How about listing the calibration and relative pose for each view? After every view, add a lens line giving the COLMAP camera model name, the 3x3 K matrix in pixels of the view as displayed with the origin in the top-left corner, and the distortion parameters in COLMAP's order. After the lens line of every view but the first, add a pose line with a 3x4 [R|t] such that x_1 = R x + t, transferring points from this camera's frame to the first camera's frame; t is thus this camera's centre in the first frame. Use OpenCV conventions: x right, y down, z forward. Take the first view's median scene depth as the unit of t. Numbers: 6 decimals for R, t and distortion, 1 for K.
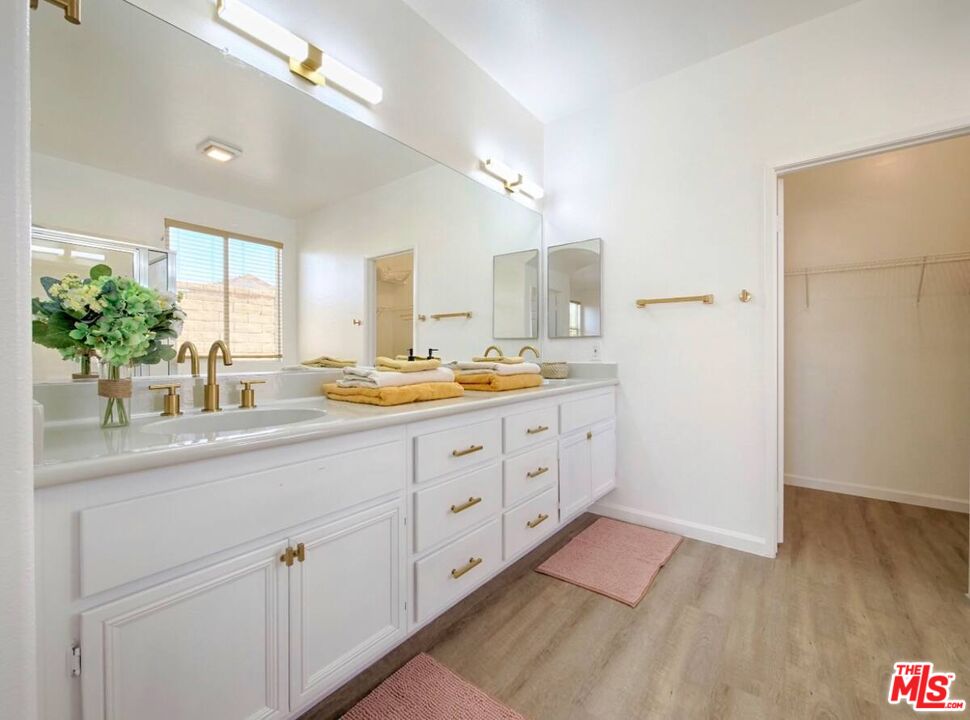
lens RADIAL K [[410.3, 0, 485.2], [0, 410.3, 355.3], [0, 0, 1]] dist [-0.002743, -0.000677]
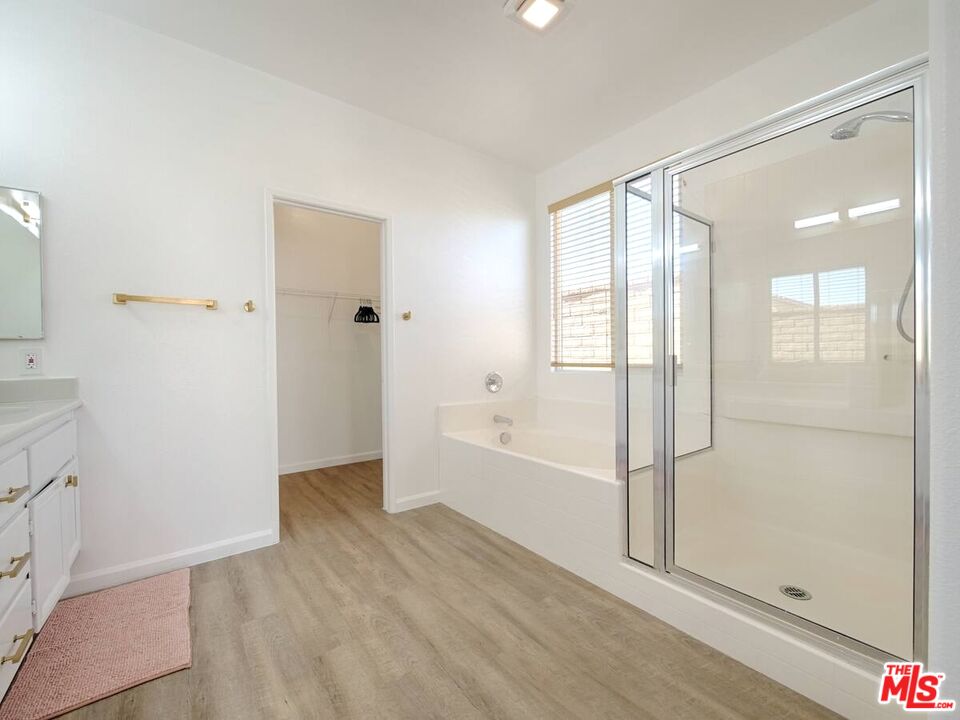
lens RADIAL K [[406.0, 0, 480.7], [0, 406.0, 359.6], [0, 0, 1]] dist [-0.002743, -0.000677]
pose [[0.261207, -0.010580, 0.965225, -0.244484], [0.019481, 0.999794, 0.005688, -0.003092], [-0.965086, 0.017317, 0.261360, 0.182580]]
